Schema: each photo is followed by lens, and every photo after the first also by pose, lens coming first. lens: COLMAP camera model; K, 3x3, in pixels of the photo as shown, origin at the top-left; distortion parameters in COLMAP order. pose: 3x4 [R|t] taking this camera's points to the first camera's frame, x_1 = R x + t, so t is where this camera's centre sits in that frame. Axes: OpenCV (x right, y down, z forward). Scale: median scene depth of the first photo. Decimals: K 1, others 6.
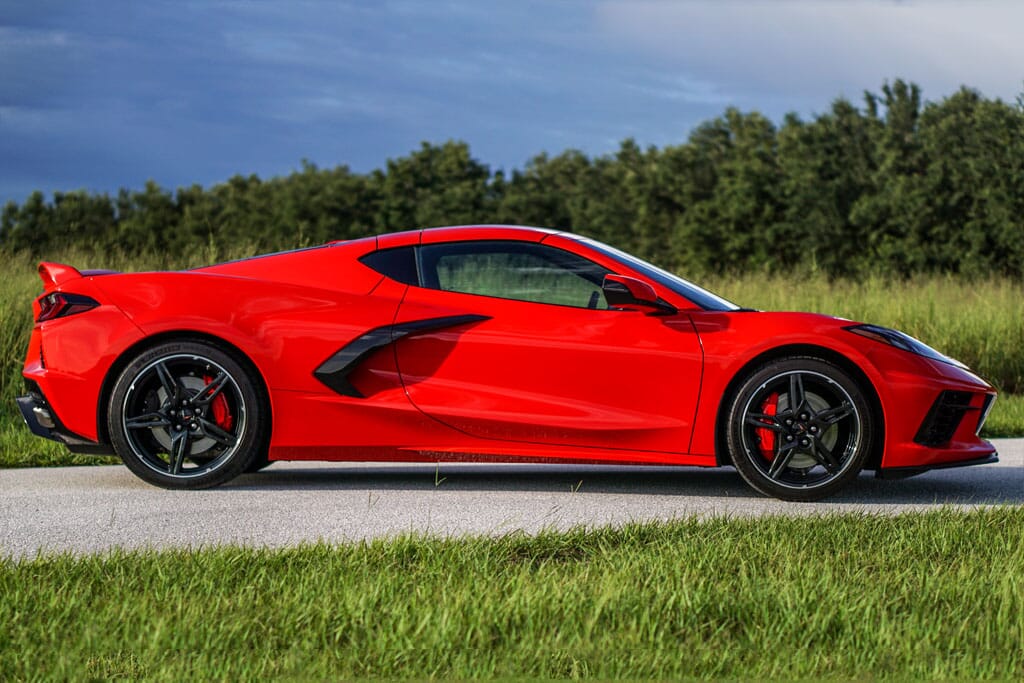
lens RADIAL K [[2492.9, 0, 512.0], [0, 2492.9, 341.5], [0, 0, 1]] dist [0.222530, 0.426580]
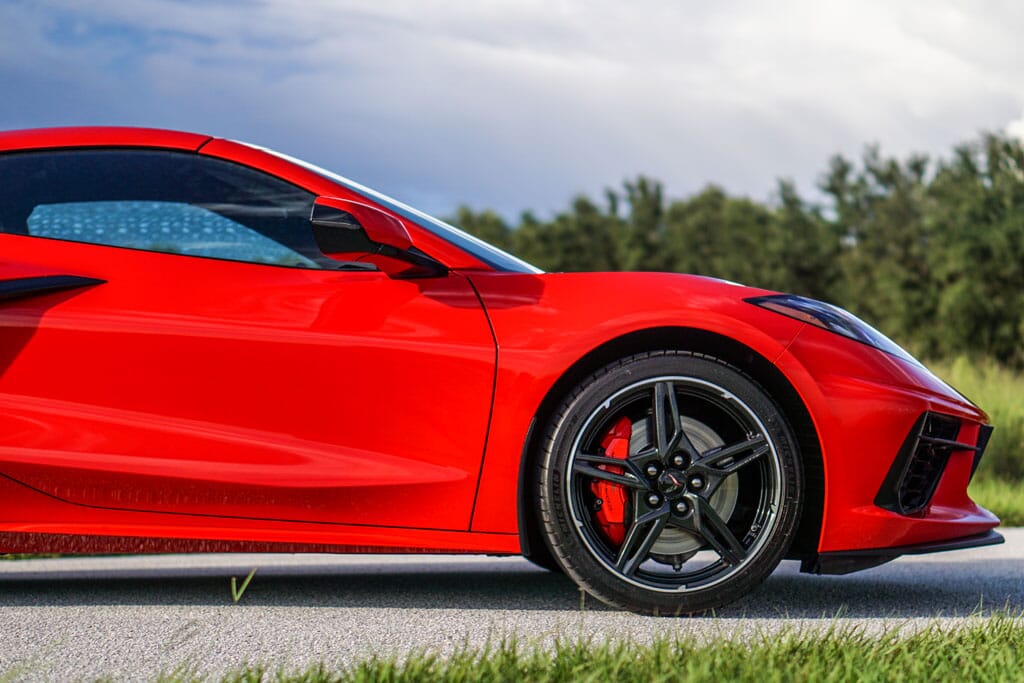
lens RADIAL K [[2492.9, 0, 512.0], [0, 2492.9, 341.5], [0, 0, 1]] dist [0.222530, 0.426580]
pose [[0.993885, -0.000080, 0.110420, 0.019879], [0.006004, 0.998559, -0.053319, 0.033020], [-0.110257, 0.053656, 0.992454, 0.459974]]
